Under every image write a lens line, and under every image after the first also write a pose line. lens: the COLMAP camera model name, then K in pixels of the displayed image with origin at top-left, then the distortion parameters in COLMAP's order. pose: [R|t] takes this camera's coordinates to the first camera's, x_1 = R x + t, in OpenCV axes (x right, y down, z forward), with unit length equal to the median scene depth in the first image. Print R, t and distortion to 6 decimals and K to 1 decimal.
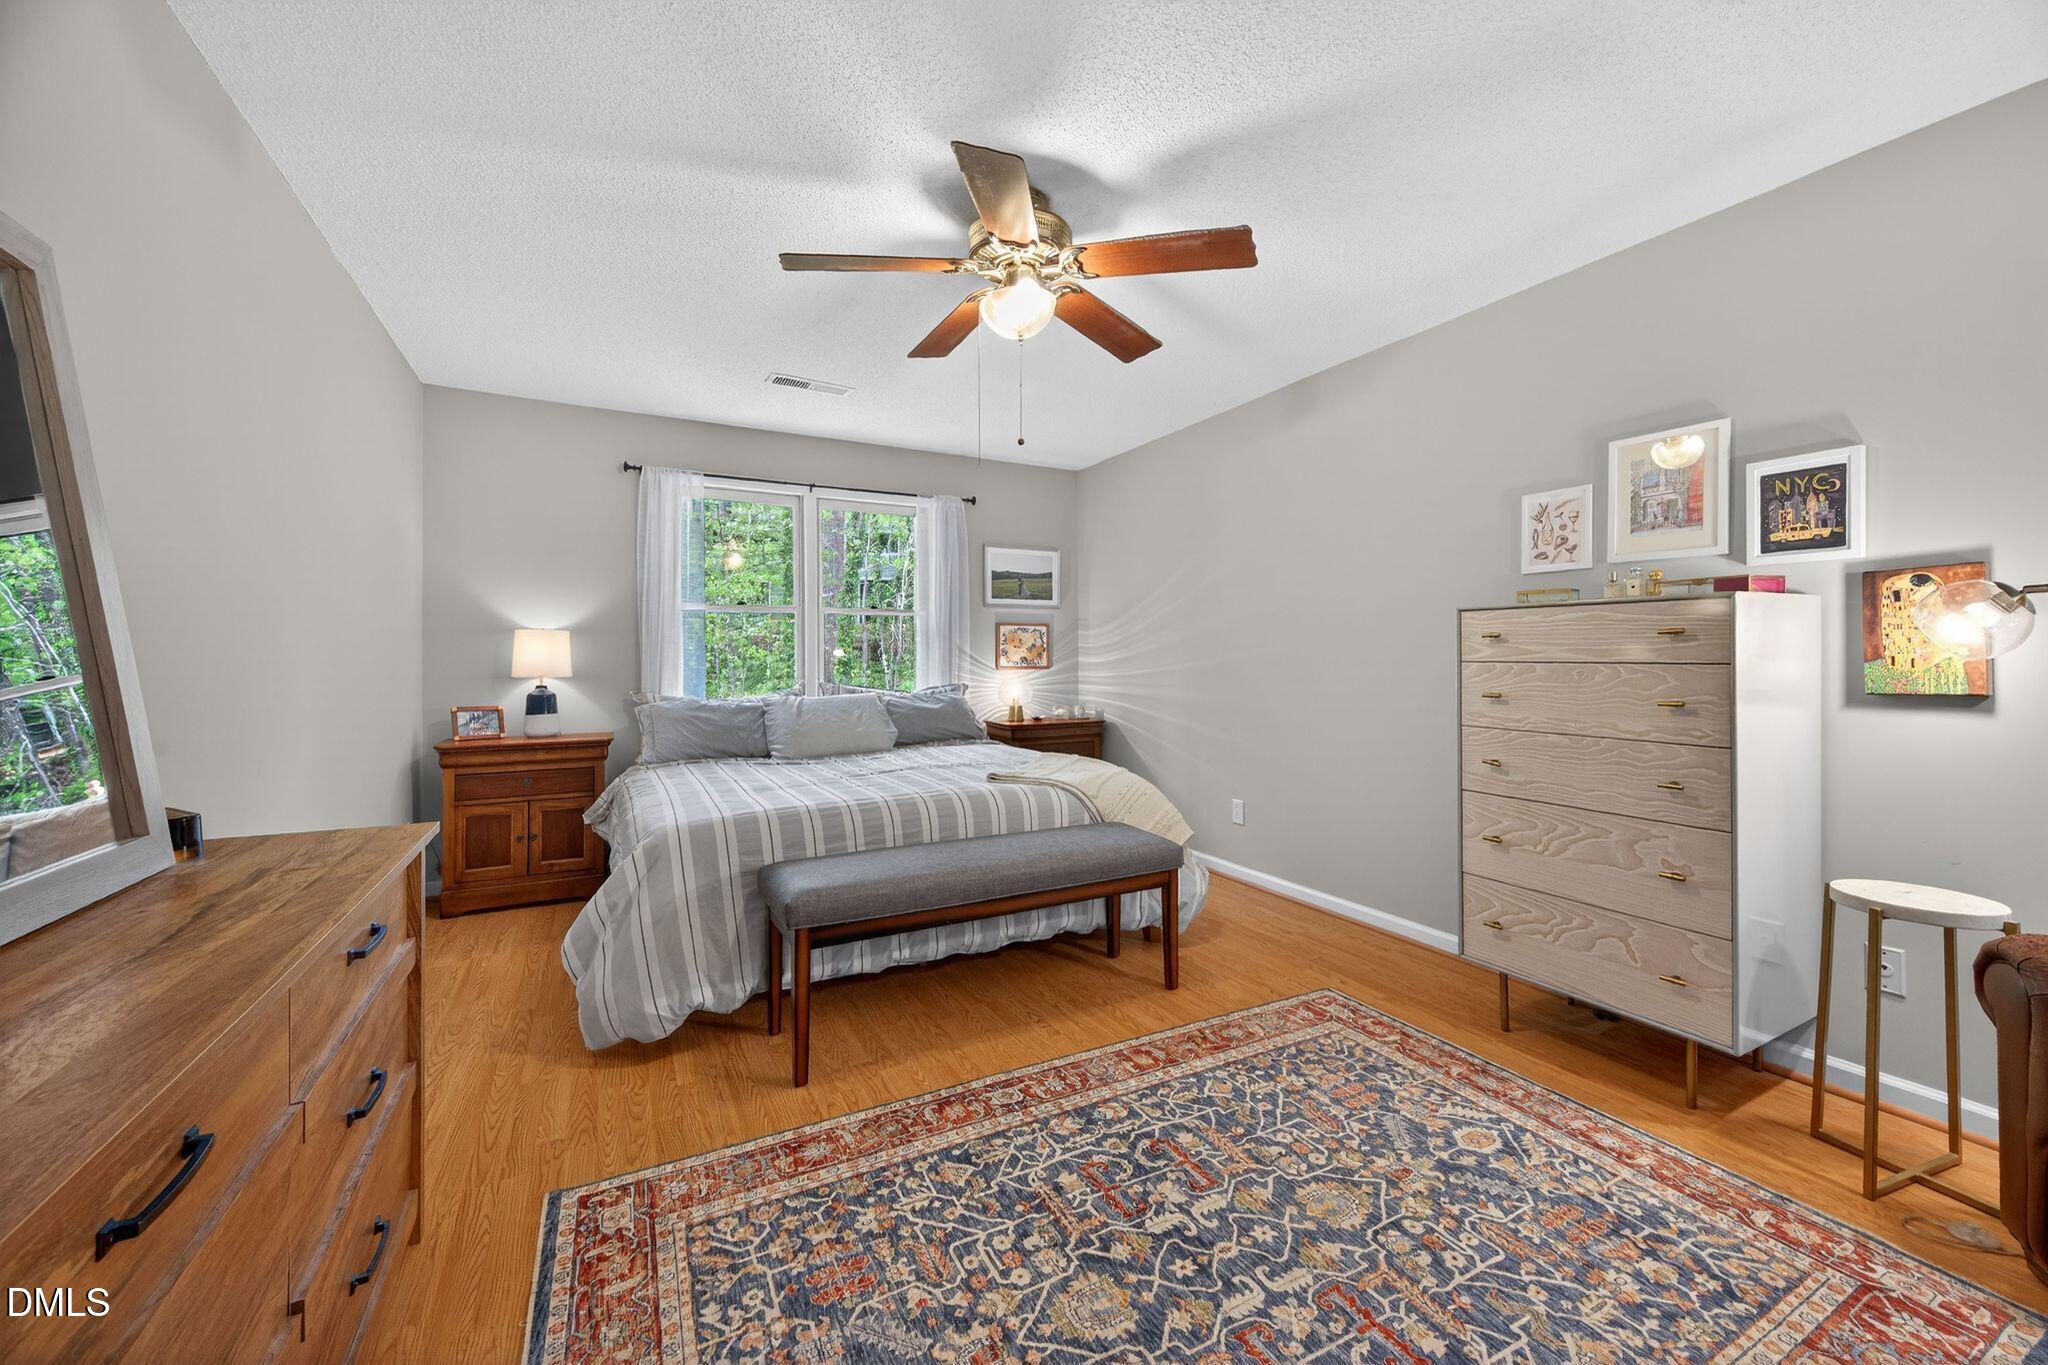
lens RADIAL K [[800.4, 0, 1036.5], [0, 800.4, 649.3], [0, 0, 1]] dist [0.000594, -0.000285]
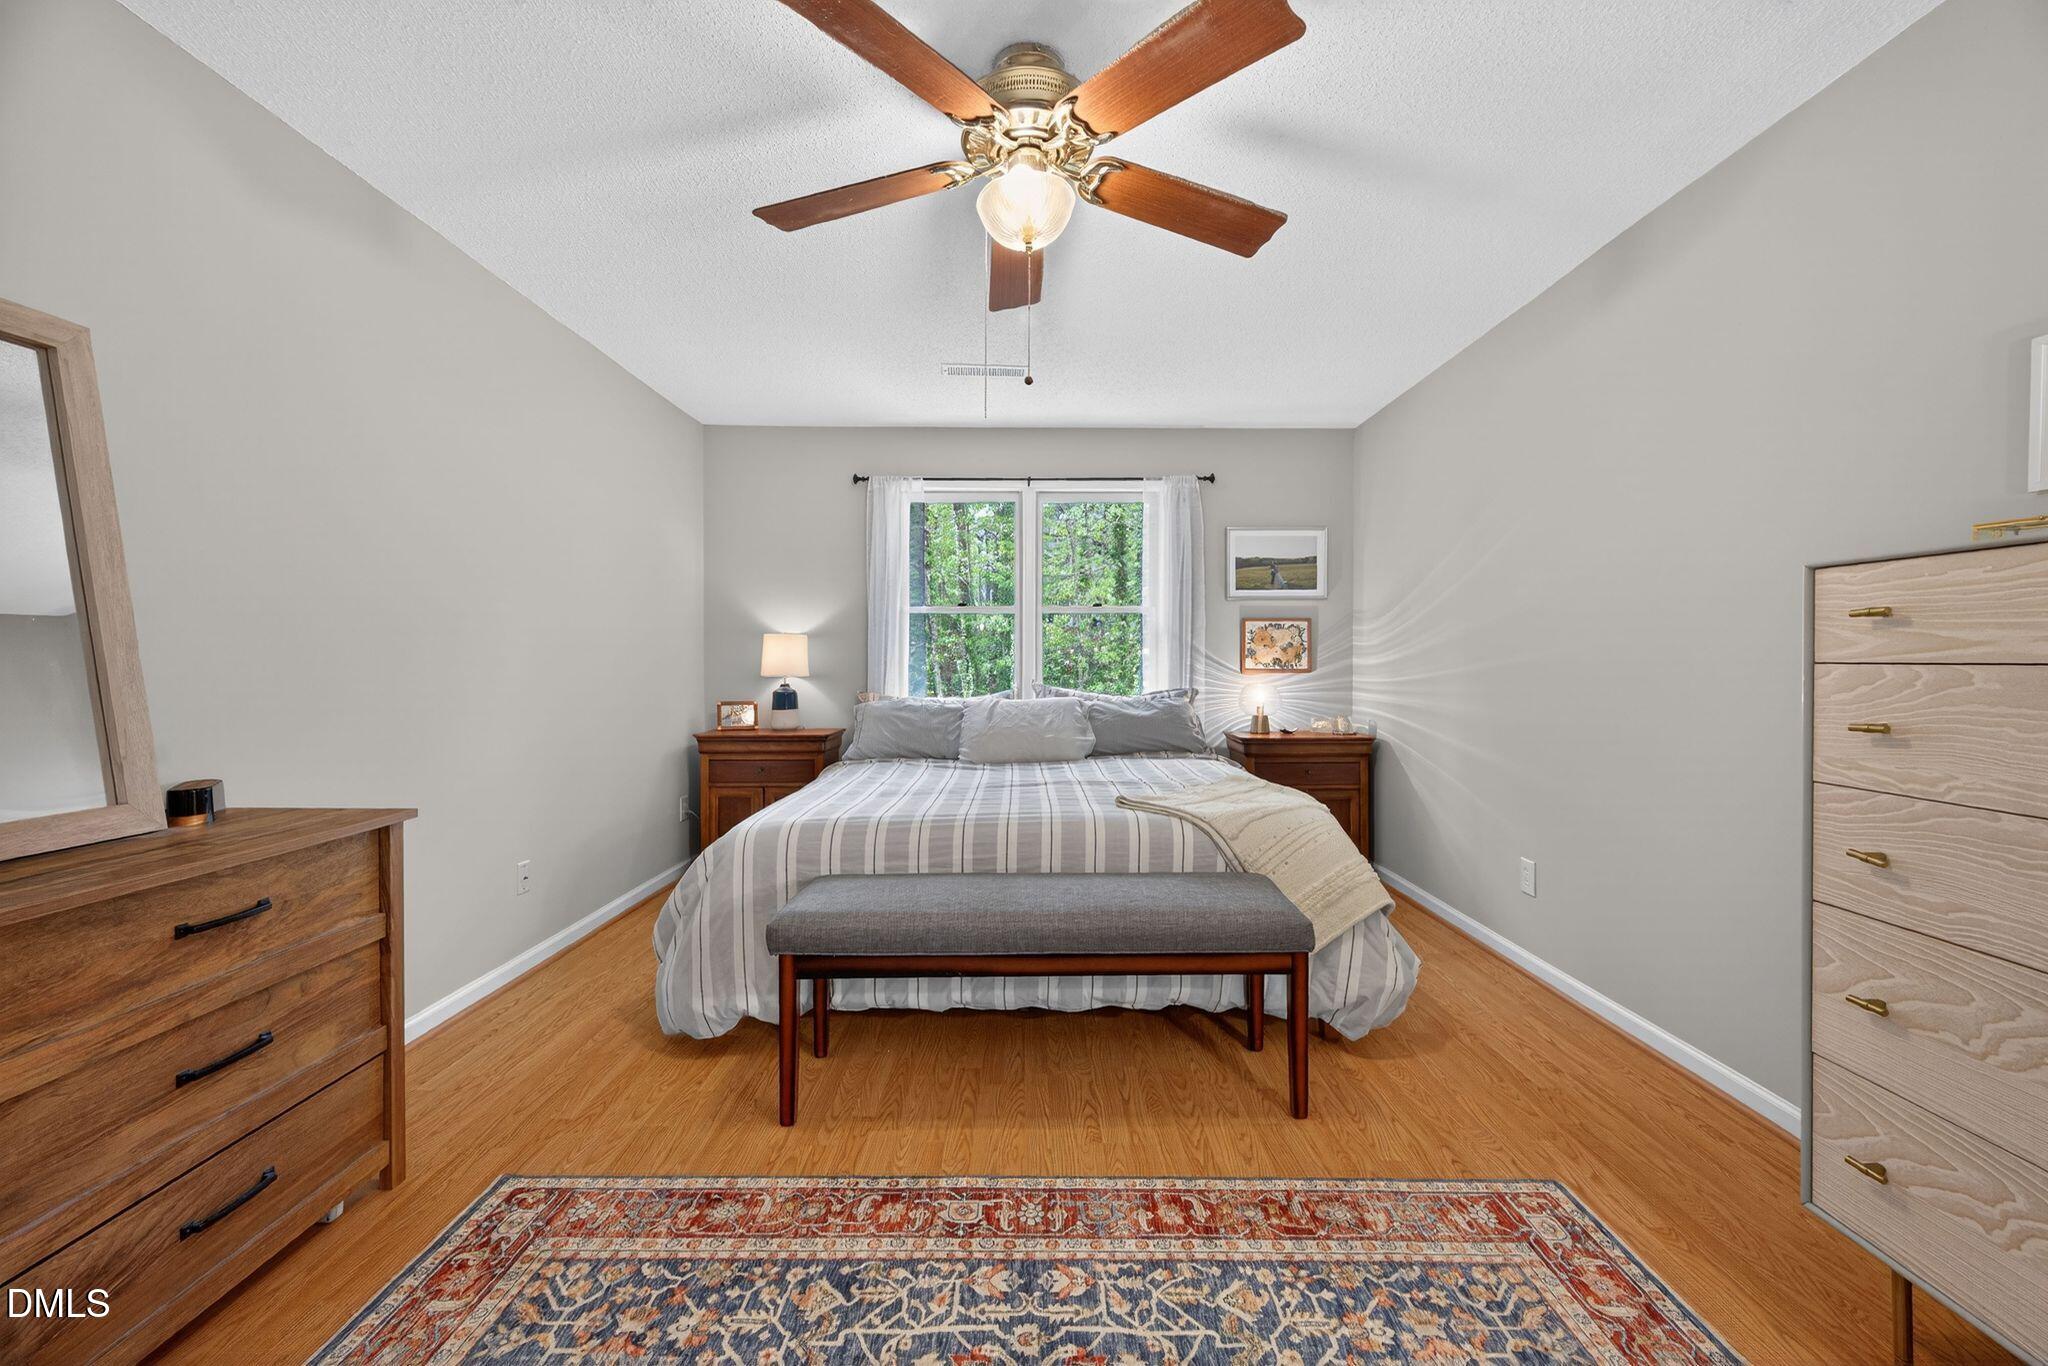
lens RADIAL K [[800.4, 0, 1037.2], [0, 800.4, 666.6], [0, 0, 1]] dist [0.000594, -0.000285]
pose [[0.883973, 0.003989, -0.467521, 0.350783], [0.004712, 0.999837, 0.017440, 0.006513], [0.467514, -0.017619, 0.883810, 0.307148]]
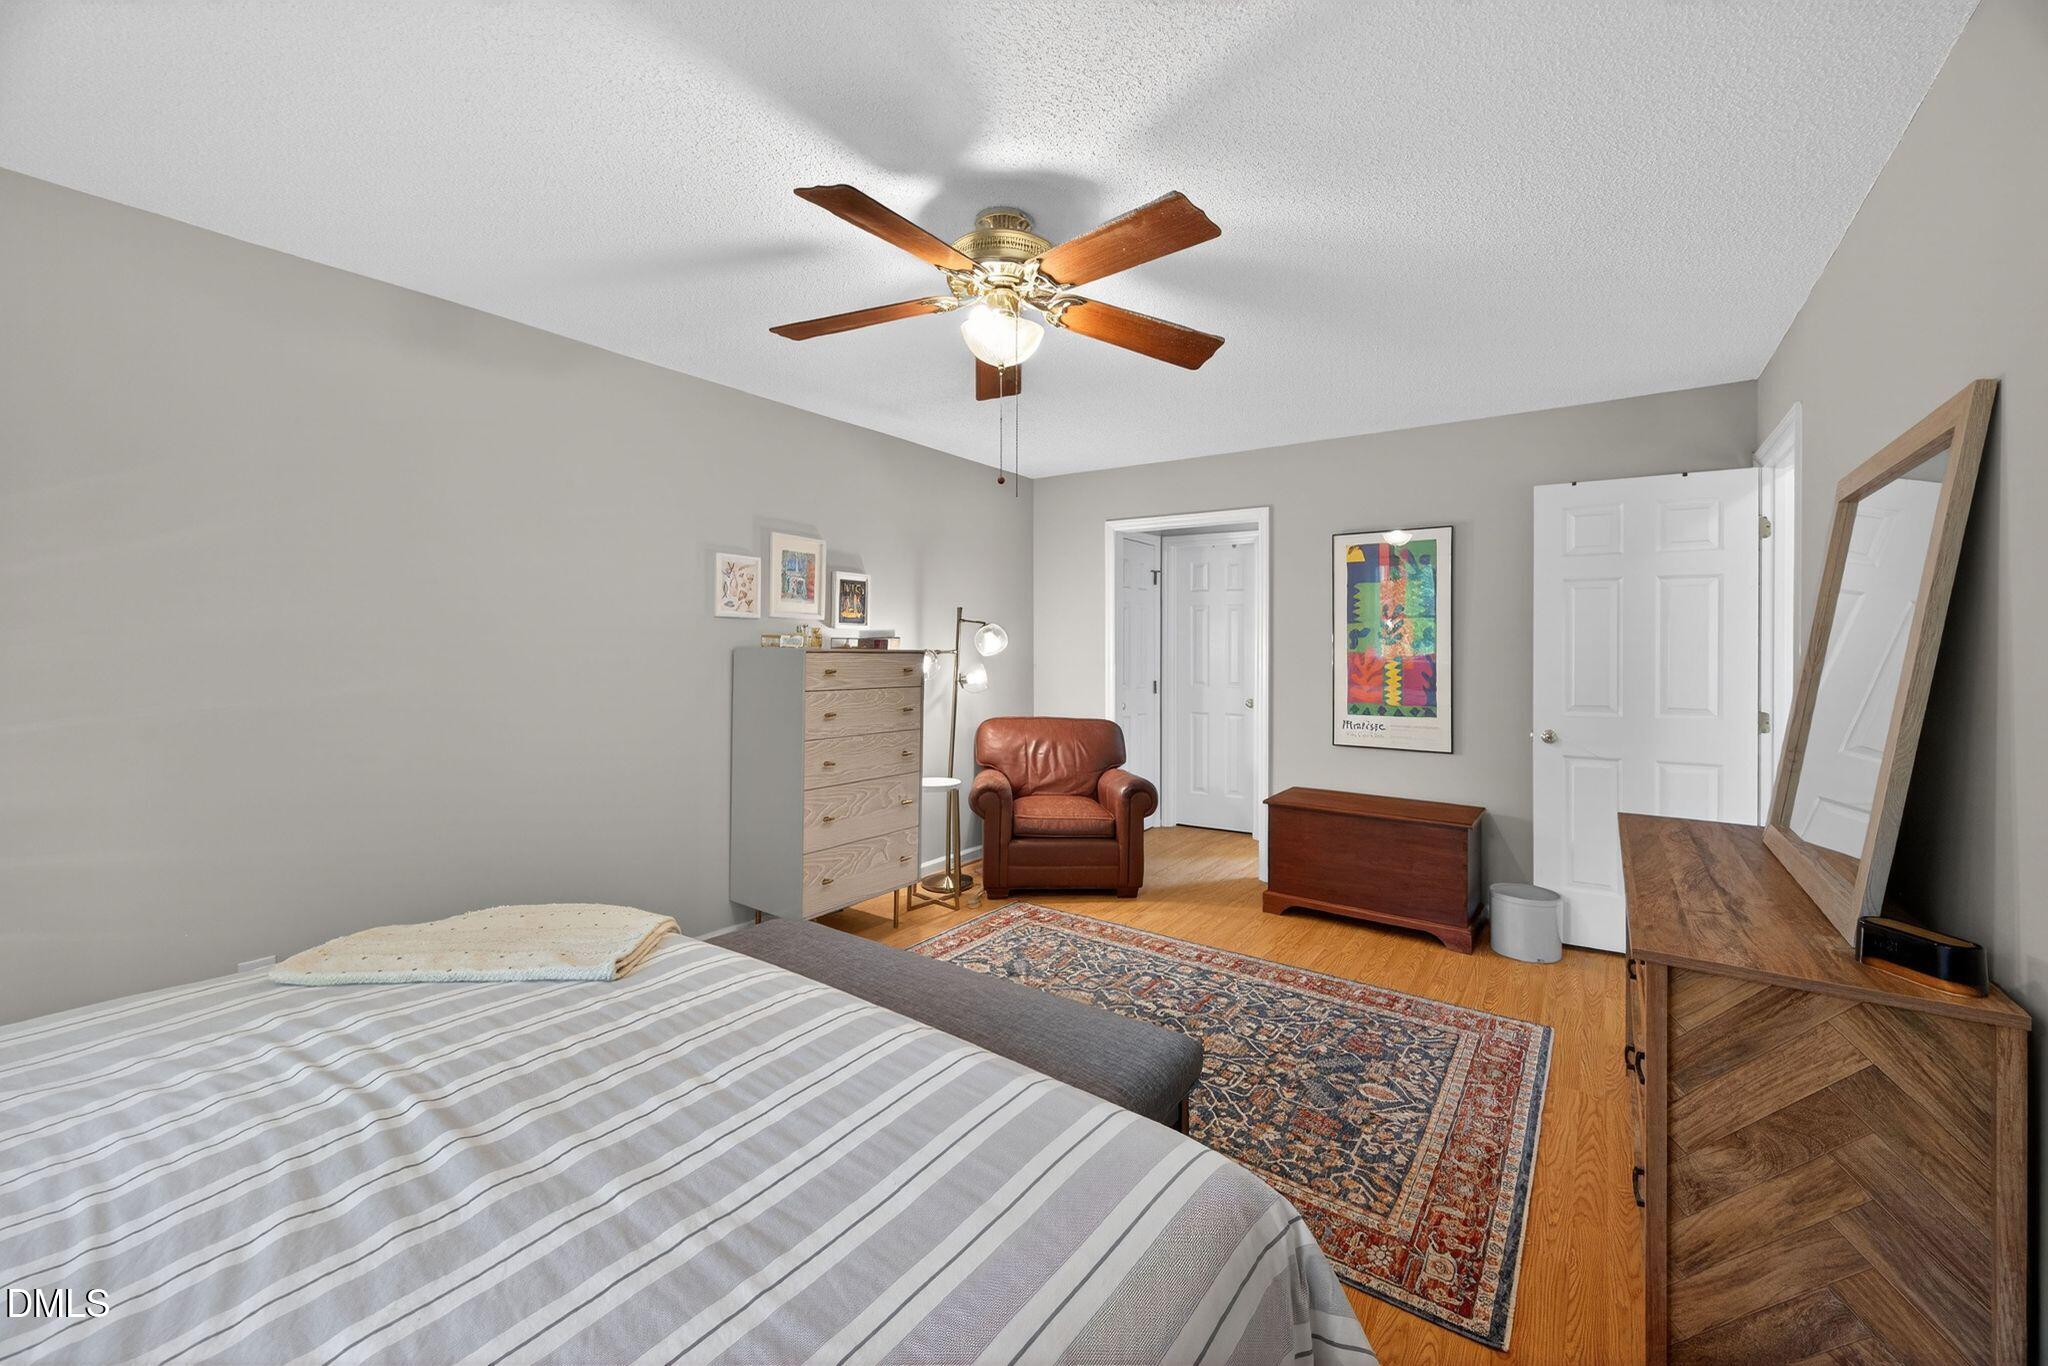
lens RADIAL K [[800.4, 0, 1027.0], [0, 800.4, 651.2], [0, 0, 1]] dist [0.000594, -0.000285]
pose [[-0.443233, -0.006156, 0.896385, -0.848077], [-0.015690, 0.999877, -0.000892, -0.058580], [-0.896269, -0.014460, -0.443275, 1.364762]]
